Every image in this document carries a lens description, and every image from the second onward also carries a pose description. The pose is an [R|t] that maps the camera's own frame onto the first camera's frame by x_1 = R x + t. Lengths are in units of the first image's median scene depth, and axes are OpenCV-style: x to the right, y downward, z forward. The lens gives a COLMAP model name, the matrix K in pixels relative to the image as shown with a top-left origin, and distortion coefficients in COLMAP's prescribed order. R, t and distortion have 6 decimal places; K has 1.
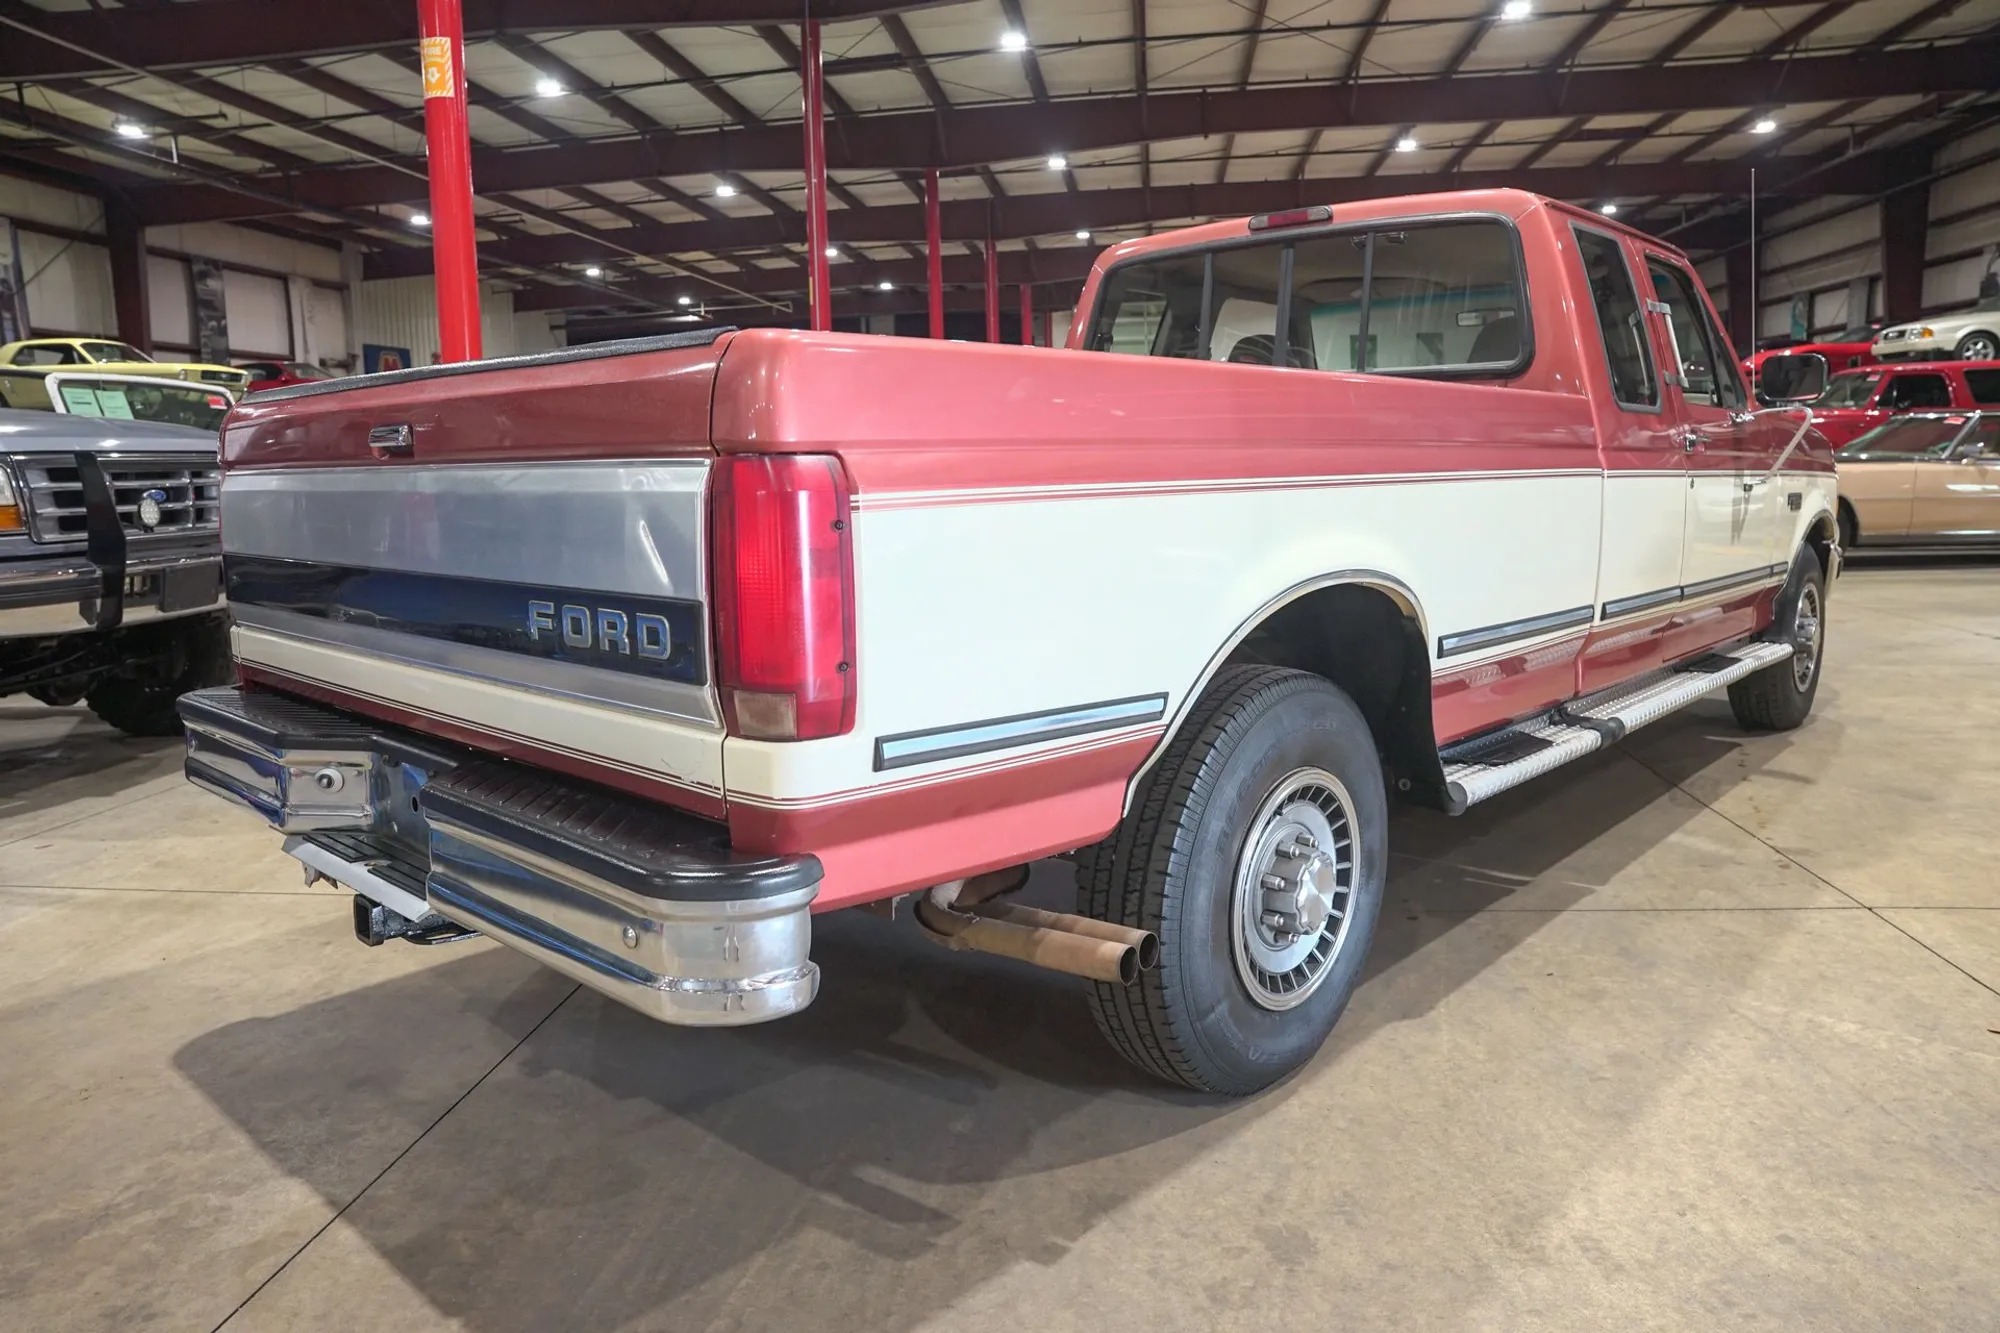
lens RADIAL K [[1383.0, 0, 1000.0], [0, 1383.0, 666.5], [0, 0, 1]] dist [-0.139709, 0.114409]
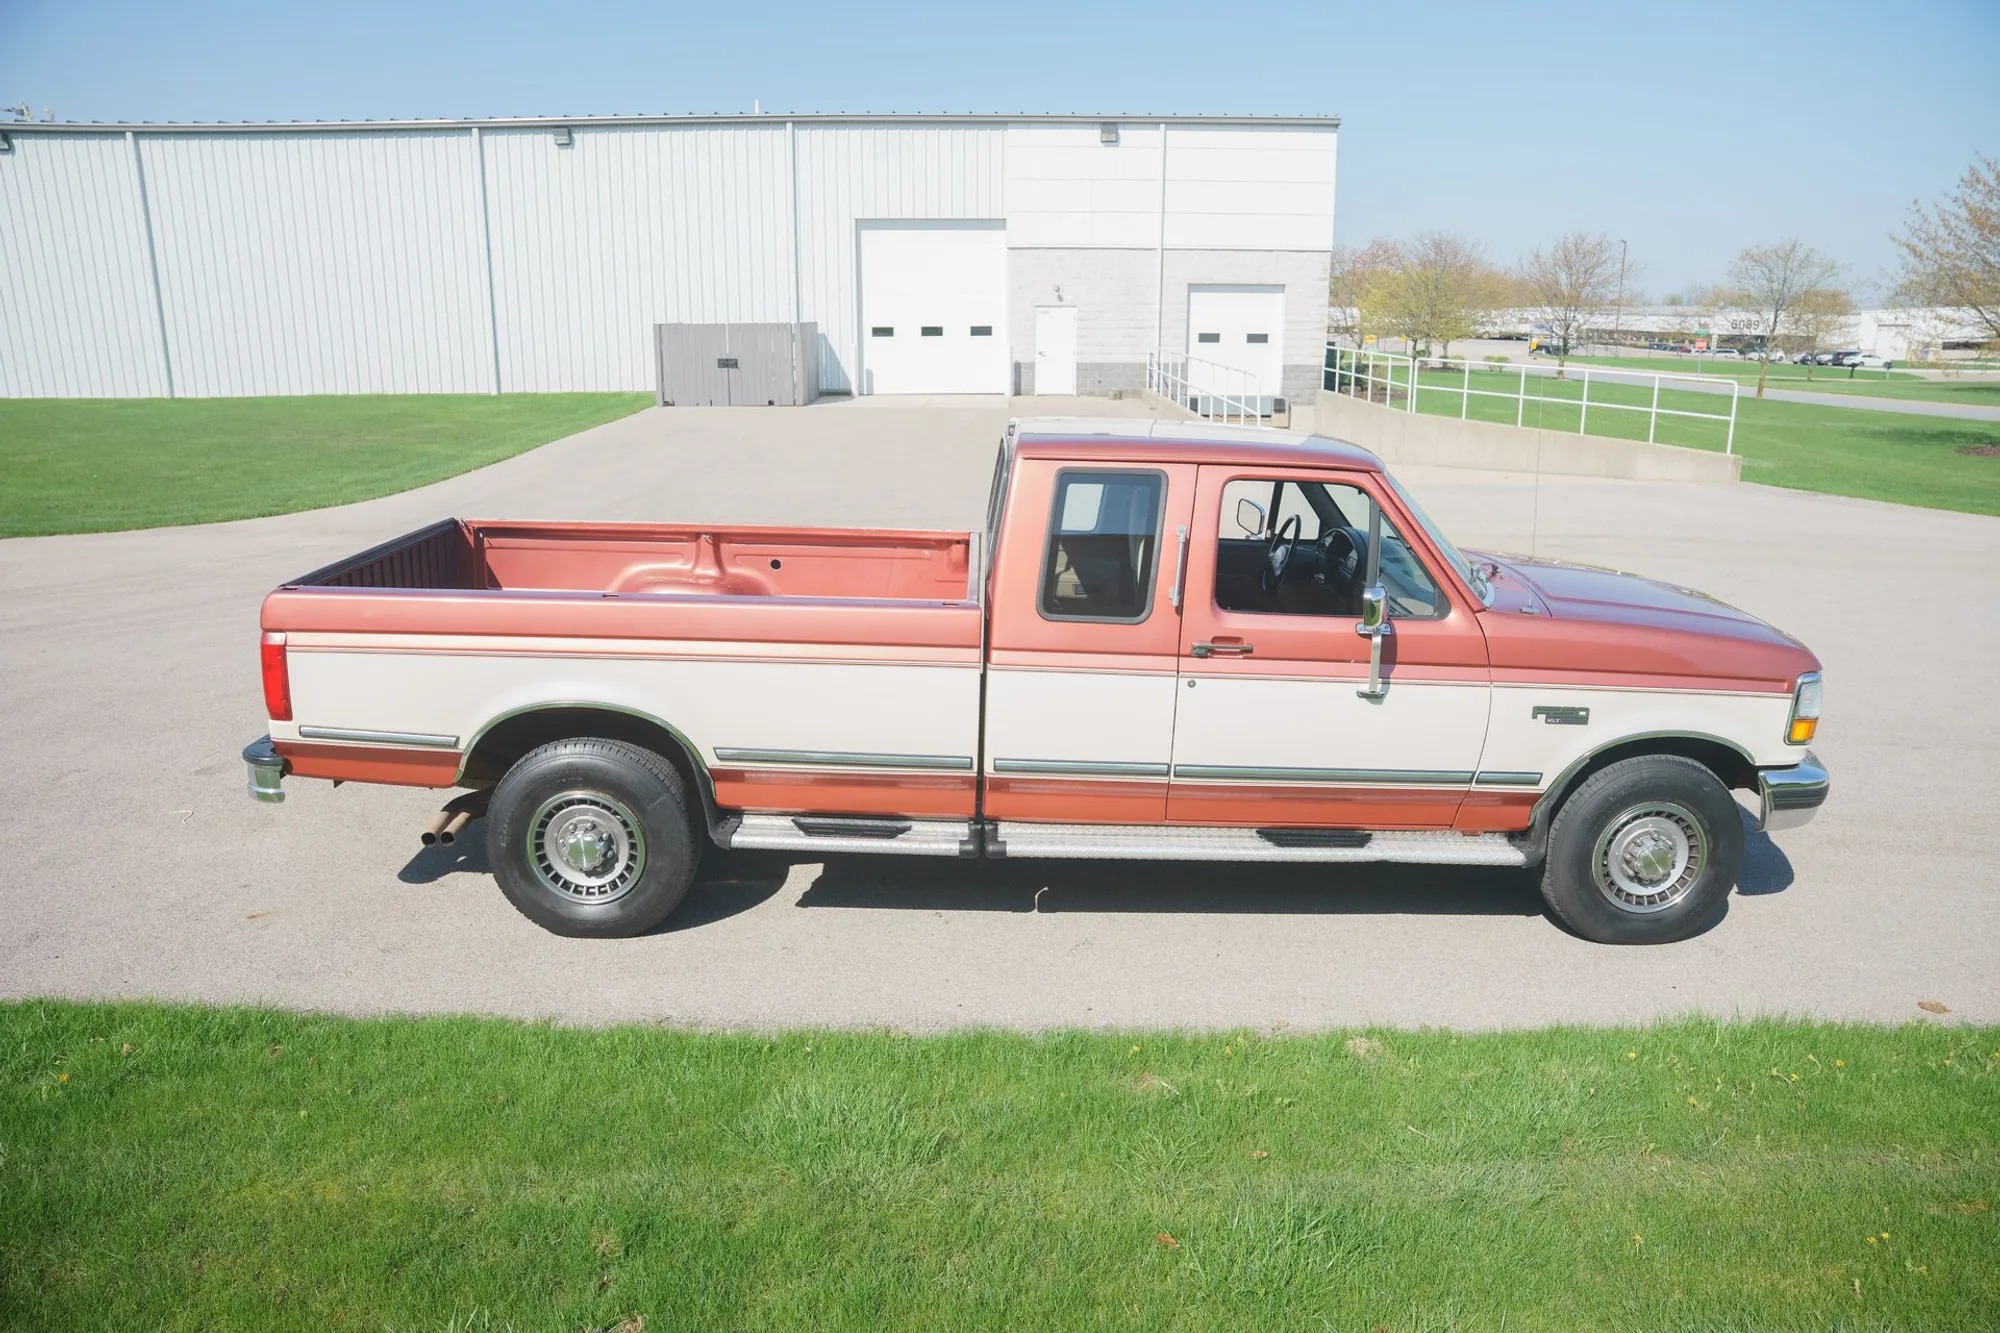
lens RADIAL K [[1383.0, 0, 1000.0], [0, 1383.0, 666.5], [0, 0, 1]] dist [-0.139709, 0.114409]
pose [[0.684566, 0.206514, -0.699086, 1.350754], [-0.145669, 0.978442, 0.146394, -0.330074], [0.714248, 0.001619, 0.699891, 0.008384]]
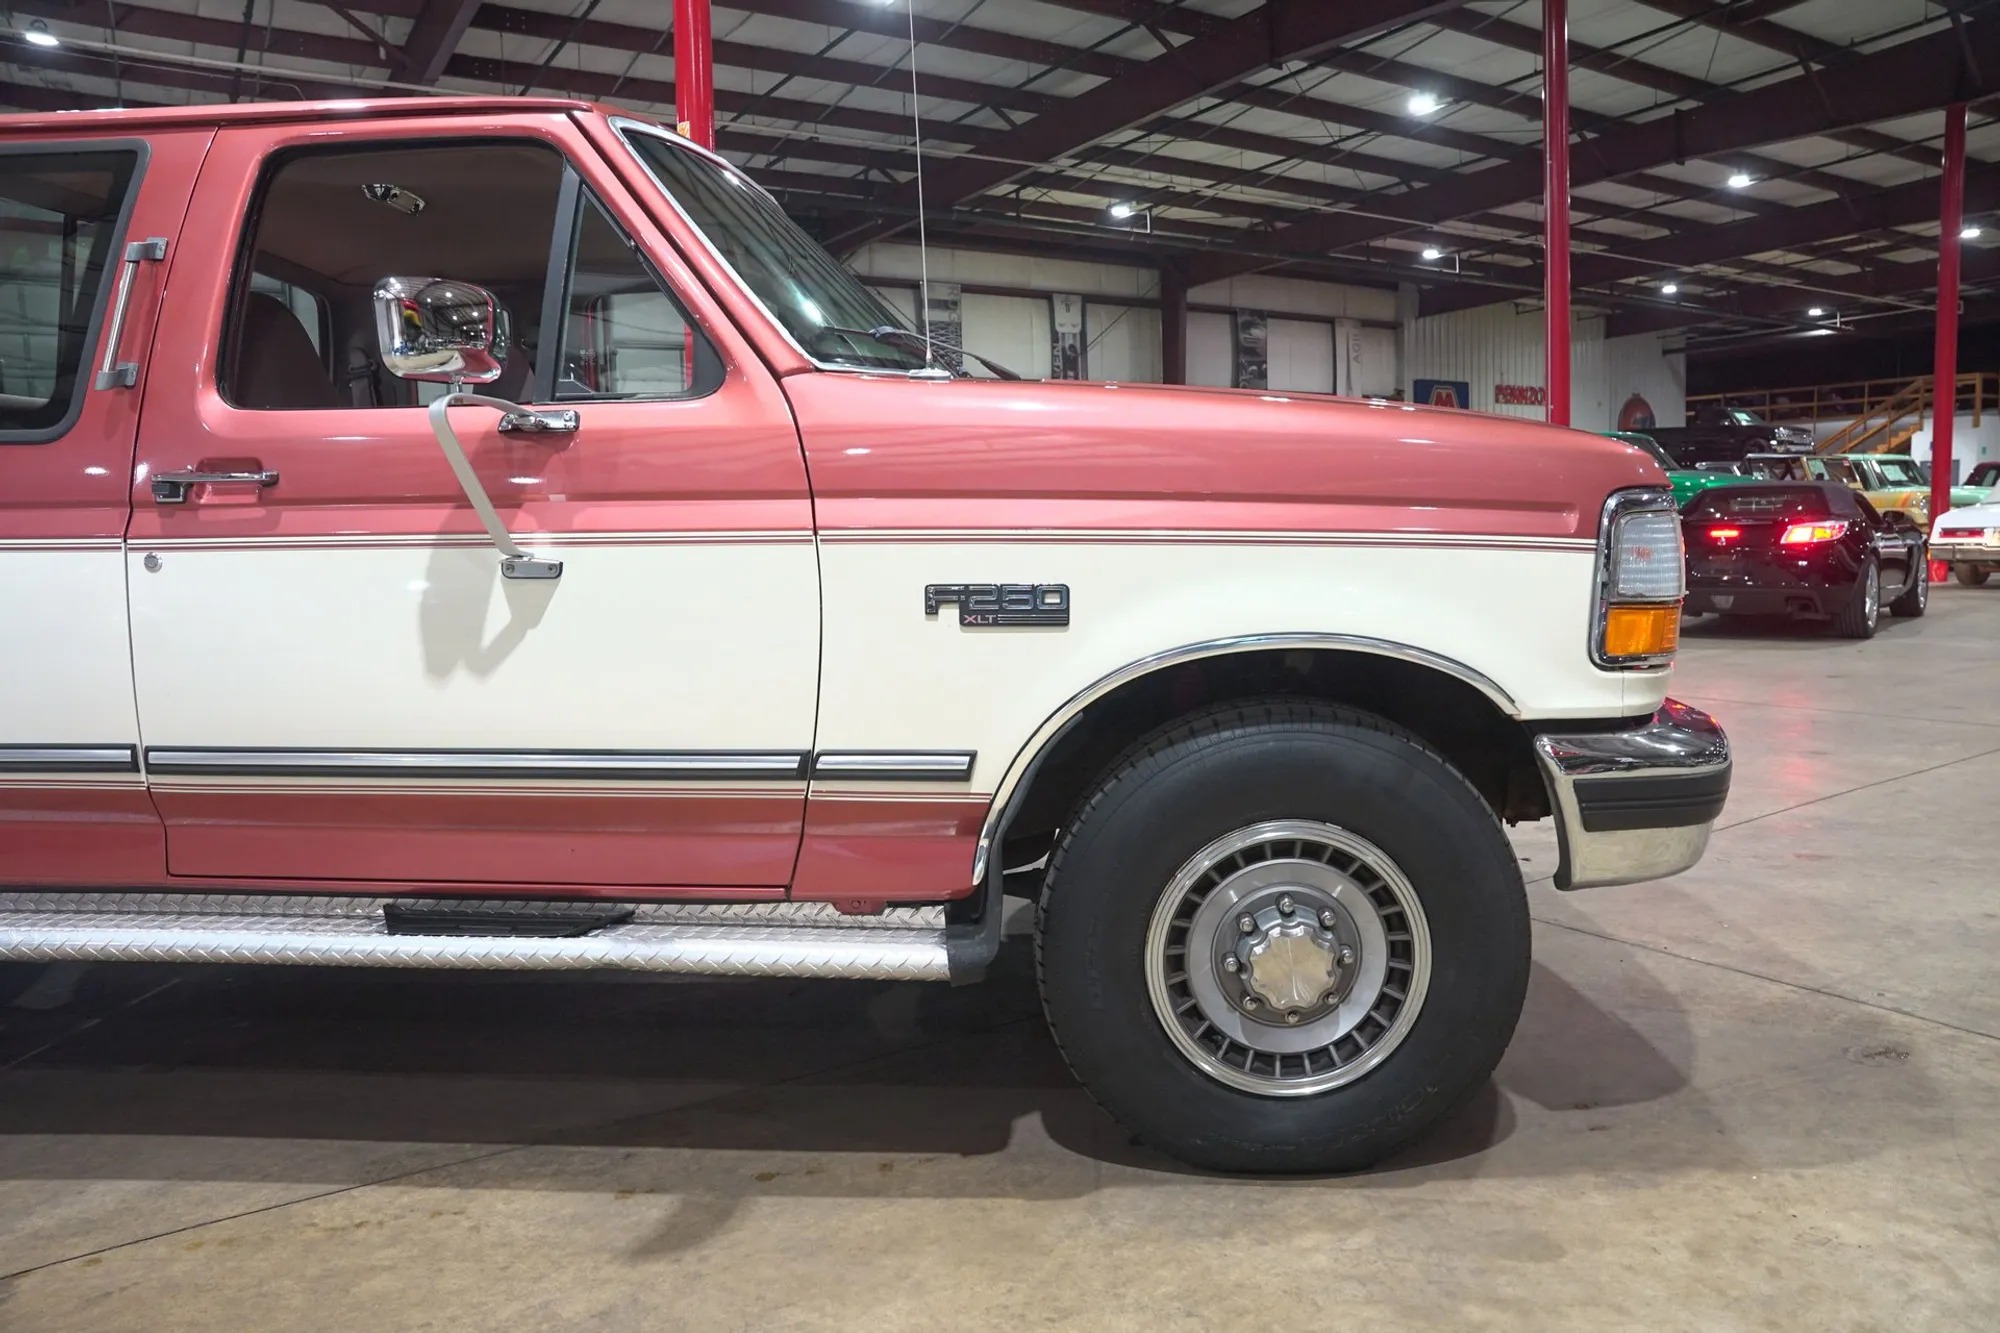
lens RADIAL K [[1383.0, 0, 1000.0], [0, 1383.0, 666.5], [0, 0, 1]] dist [-0.139709, 0.114409]
pose [[0.628240, 0.091690, -0.772598, 1.244293], [-0.109714, 0.993549, 0.028699, -0.158894], [0.770245, 0.066735, 0.634246, 0.987613]]
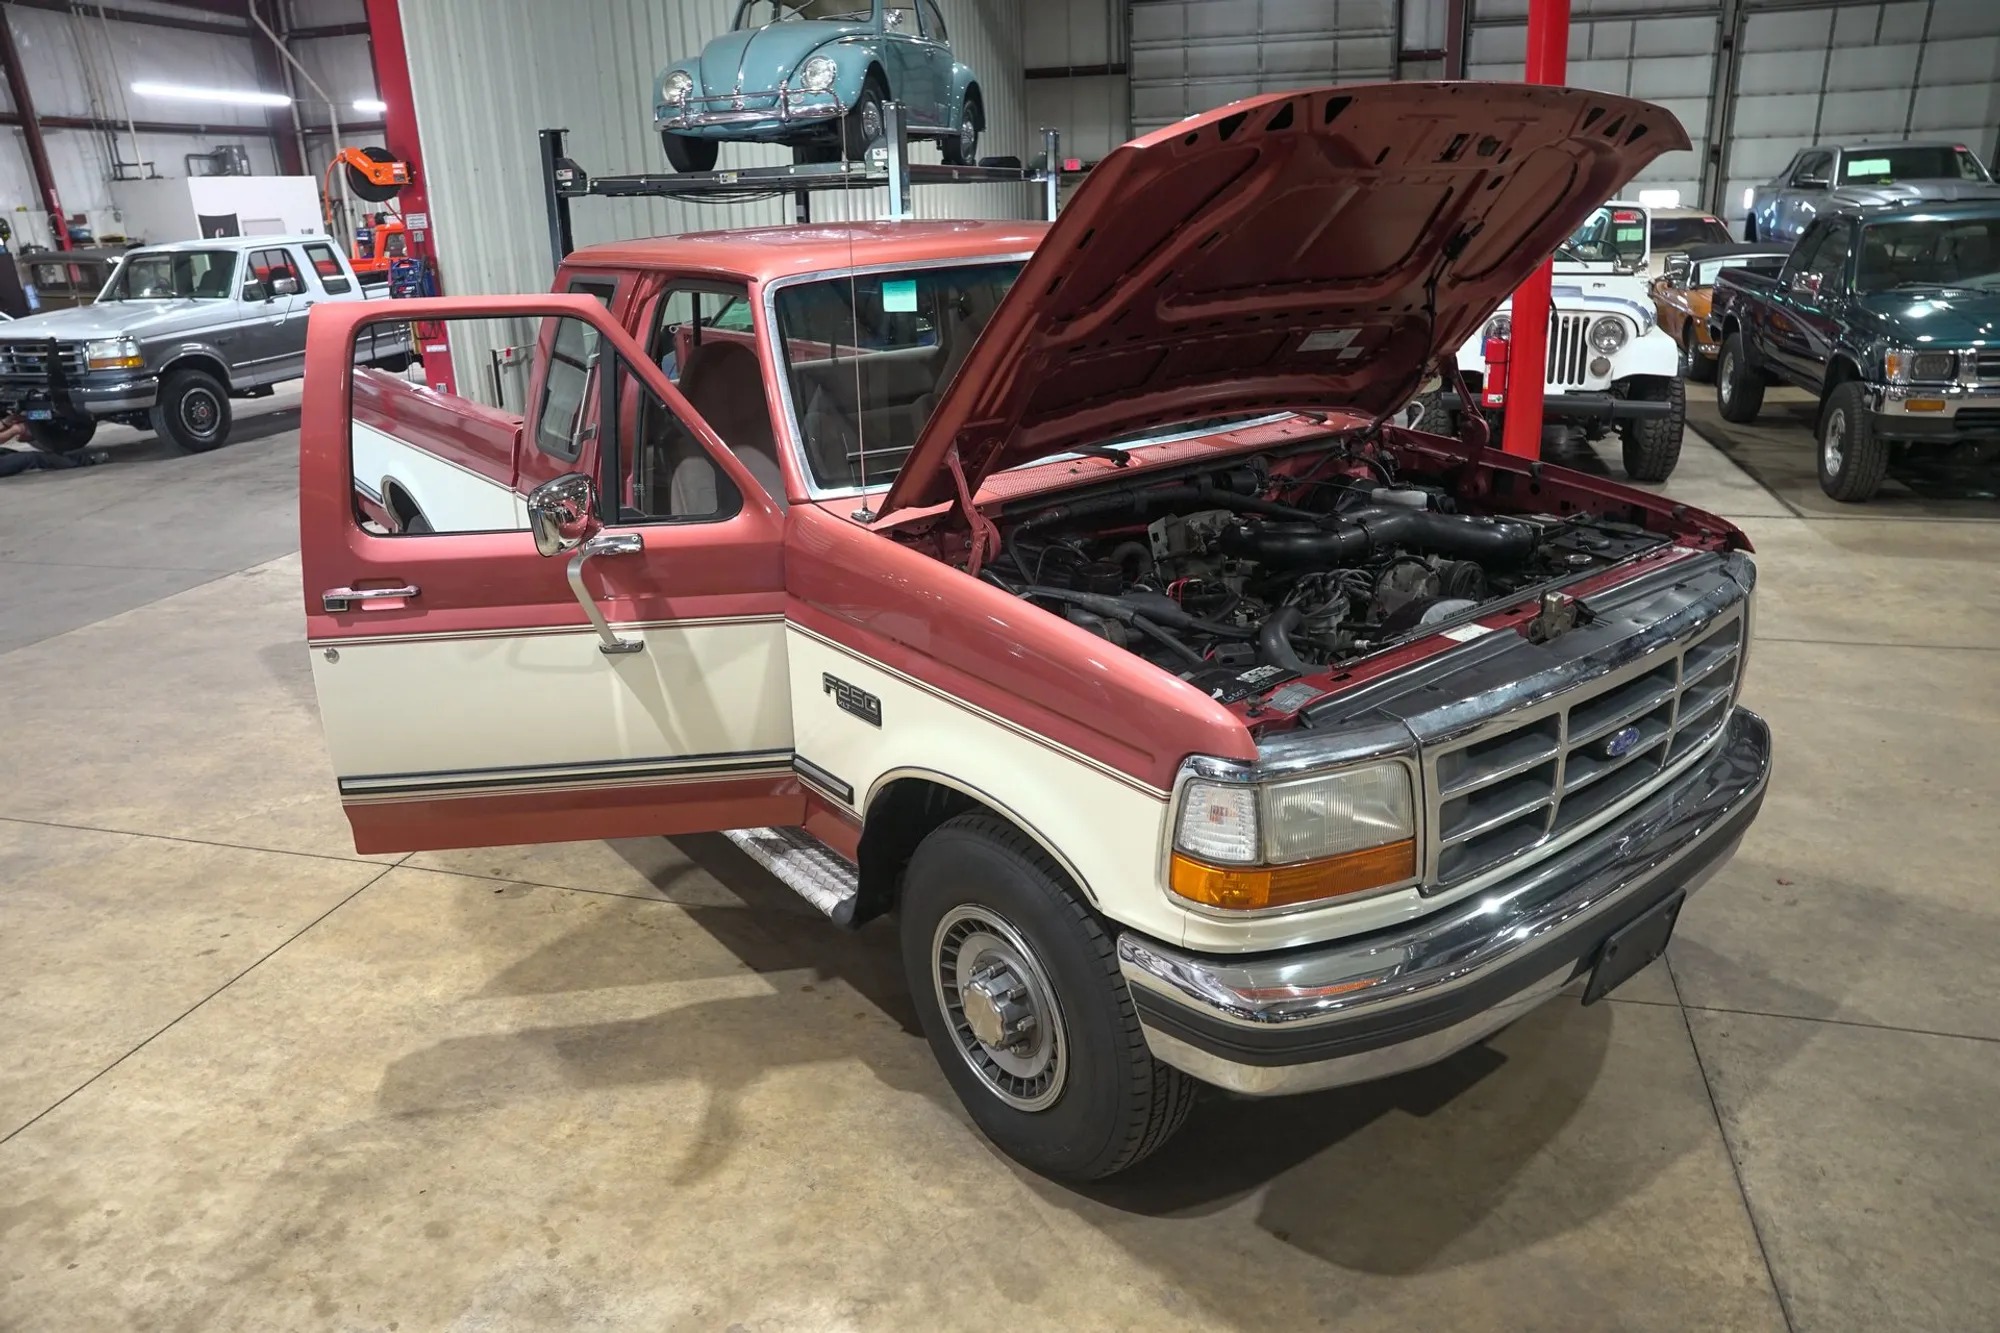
lens RADIAL K [[1383.0, 0, 1000.0], [0, 1383.0, 666.5], [0, 0, 1]] dist [-0.139709, 0.114409]
pose [[-0.164269, 0.355783, -0.920019, 1.522602], [-0.109981, 0.920267, 0.375516, -0.496874], [0.980265, 0.162870, -0.112042, 1.517169]]
